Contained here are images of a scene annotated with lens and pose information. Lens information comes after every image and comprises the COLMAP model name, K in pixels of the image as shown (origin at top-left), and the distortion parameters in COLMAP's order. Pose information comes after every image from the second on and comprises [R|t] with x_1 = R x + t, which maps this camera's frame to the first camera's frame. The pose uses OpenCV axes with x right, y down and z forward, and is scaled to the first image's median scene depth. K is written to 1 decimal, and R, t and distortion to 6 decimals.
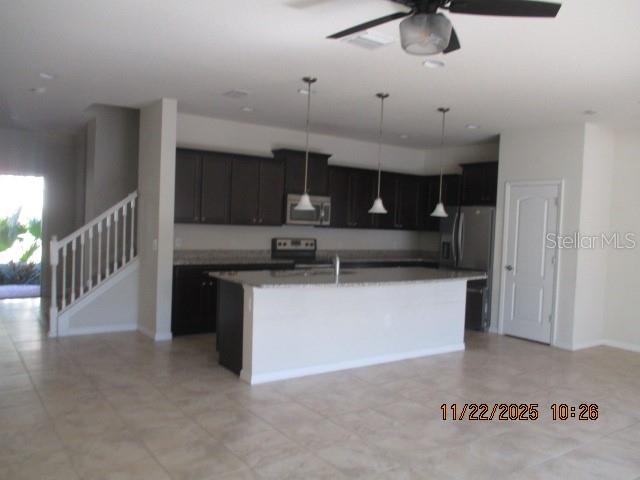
lens RADIAL K [[527.3, 0, 320.0], [0, 527.3, 240.0], [0, 0, 1]] dist [-0.029215, -0.001518]
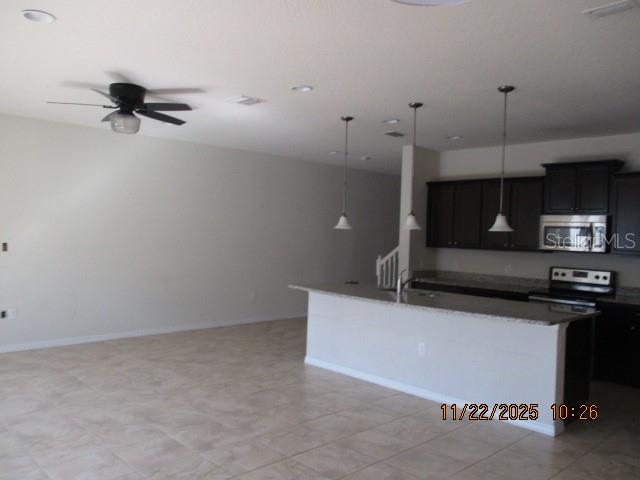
lens RADIAL K [[527.3, 0, 320.0], [0, 527.3, 240.0], [0, 0, 1]] dist [-0.029215, -0.001518]
pose [[0.158690, -0.020278, -0.987120, 0.875722], [-0.066243, 0.997318, -0.031137, 0.005736], [0.985104, 0.070331, 0.156921, 0.601059]]
